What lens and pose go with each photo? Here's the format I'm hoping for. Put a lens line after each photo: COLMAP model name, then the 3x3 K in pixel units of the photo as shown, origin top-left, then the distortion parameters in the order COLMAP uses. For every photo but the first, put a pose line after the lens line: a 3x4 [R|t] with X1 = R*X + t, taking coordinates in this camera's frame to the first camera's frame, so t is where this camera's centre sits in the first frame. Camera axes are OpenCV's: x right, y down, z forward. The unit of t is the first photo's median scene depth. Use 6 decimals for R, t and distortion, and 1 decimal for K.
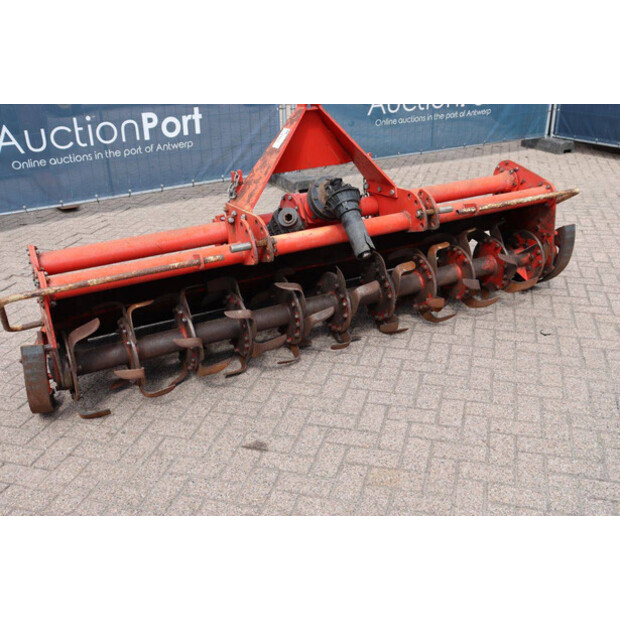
lens RADIAL K [[649.6, 0, 306.0], [0, 649.6, 311.8], [0, 0, 1]] dist [-0.036313, 0.000000]
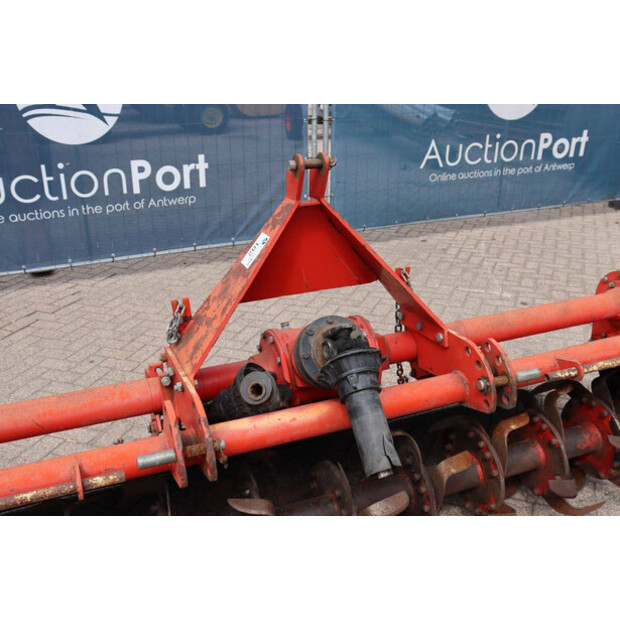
lens RADIAL K [[666.0, 0, 311.6], [0, 666.0, 313.3], [0, 0, 1]] dist [-0.033836, 0.000000]
pose [[0.996419, 0.052146, -0.066554, 0.051055], [-0.054773, 0.997765, -0.038281, -0.168530], [0.064409, 0.041789, 0.997048, 0.350457]]
